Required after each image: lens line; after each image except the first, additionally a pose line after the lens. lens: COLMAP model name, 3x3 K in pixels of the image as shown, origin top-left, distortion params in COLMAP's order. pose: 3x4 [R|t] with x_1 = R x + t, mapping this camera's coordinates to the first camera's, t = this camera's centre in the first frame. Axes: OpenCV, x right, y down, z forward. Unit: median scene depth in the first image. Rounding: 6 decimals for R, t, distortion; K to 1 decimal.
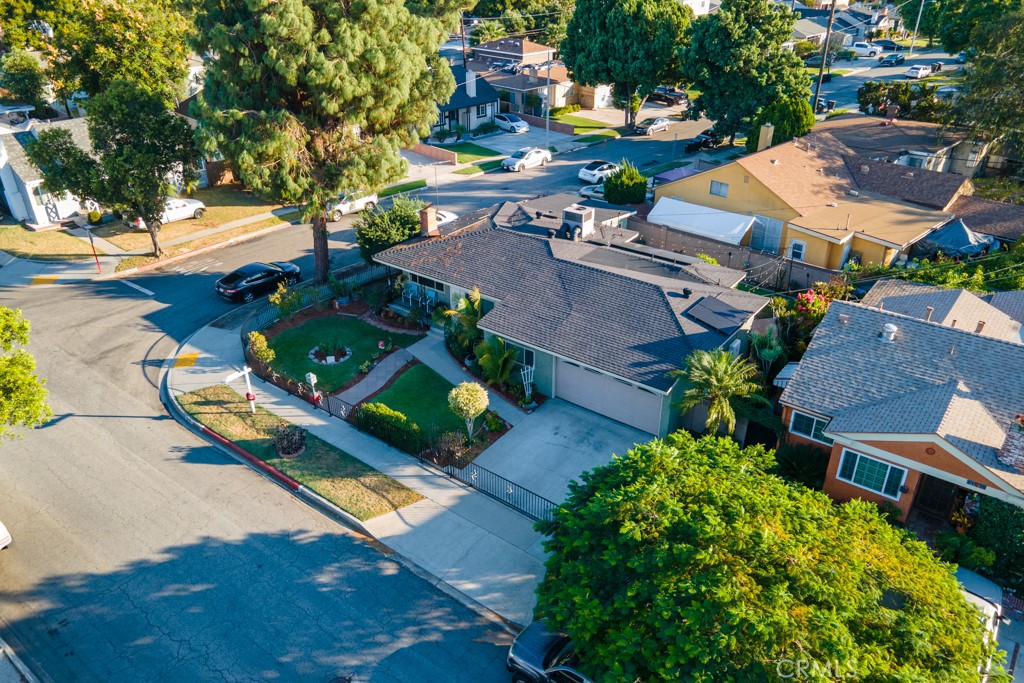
lens RADIAL K [[745.5, 0, 512.0], [0, 745.5, 341.5], [0, 0, 1]] dist [0.039237, -0.000998]
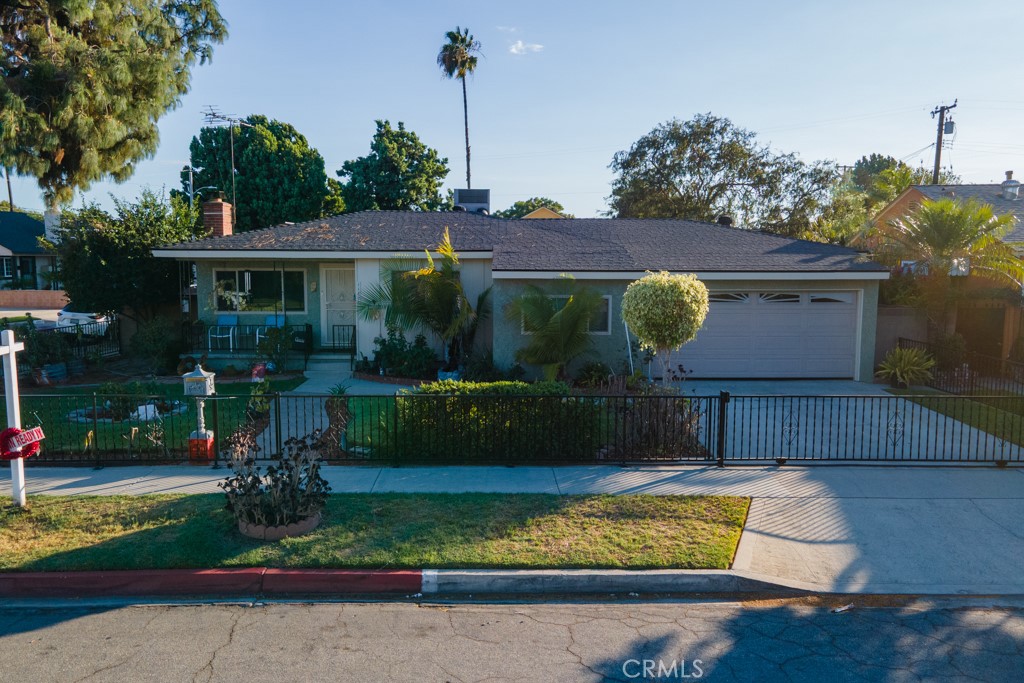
lens RADIAL K [[746.6, 0, 512.0], [0, 746.6, 341.5], [0, 0, 1]] dist [0.004481, 0.059523]
pose [[0.782200, -0.063249, 0.619809, -0.321289], [0.292140, 0.915921, -0.275215, 0.150520], [-0.550289, 0.396344, 0.734910, 0.554994]]
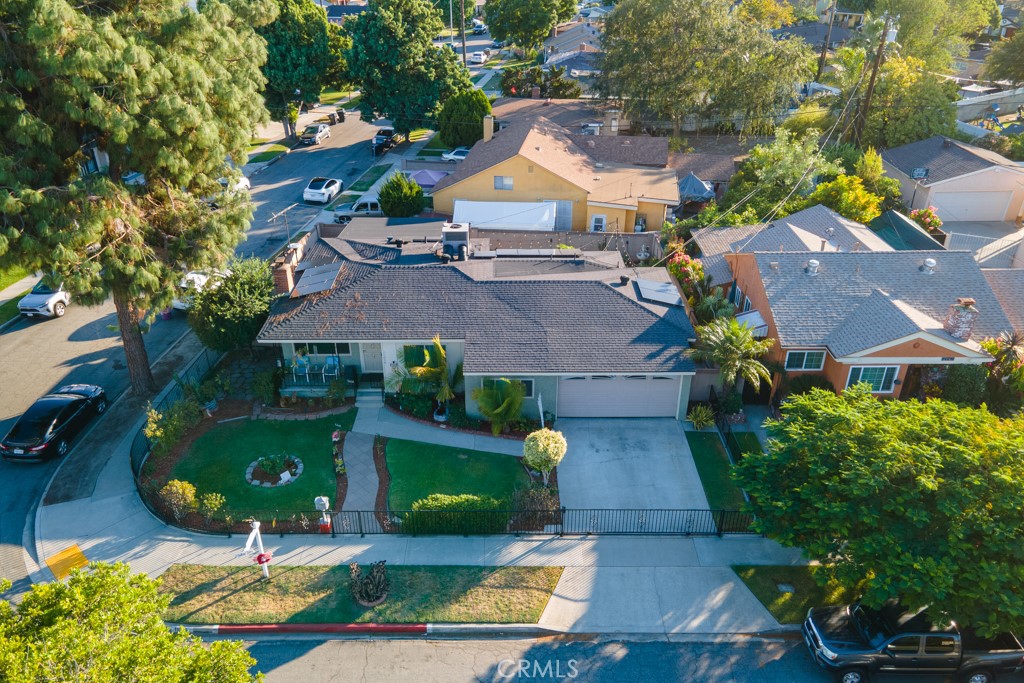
lens RADIAL K [[746.6, 0, 512.0], [0, 746.6, 341.5], [0, 0, 1]] dist [0.004481, 0.059523]
pose [[0.790625, -0.292026, 0.538175, -0.416905], [0.288596, 0.952914, 0.093101, -0.110240], [-0.540022, 0.081707, 0.837675, 0.190298]]
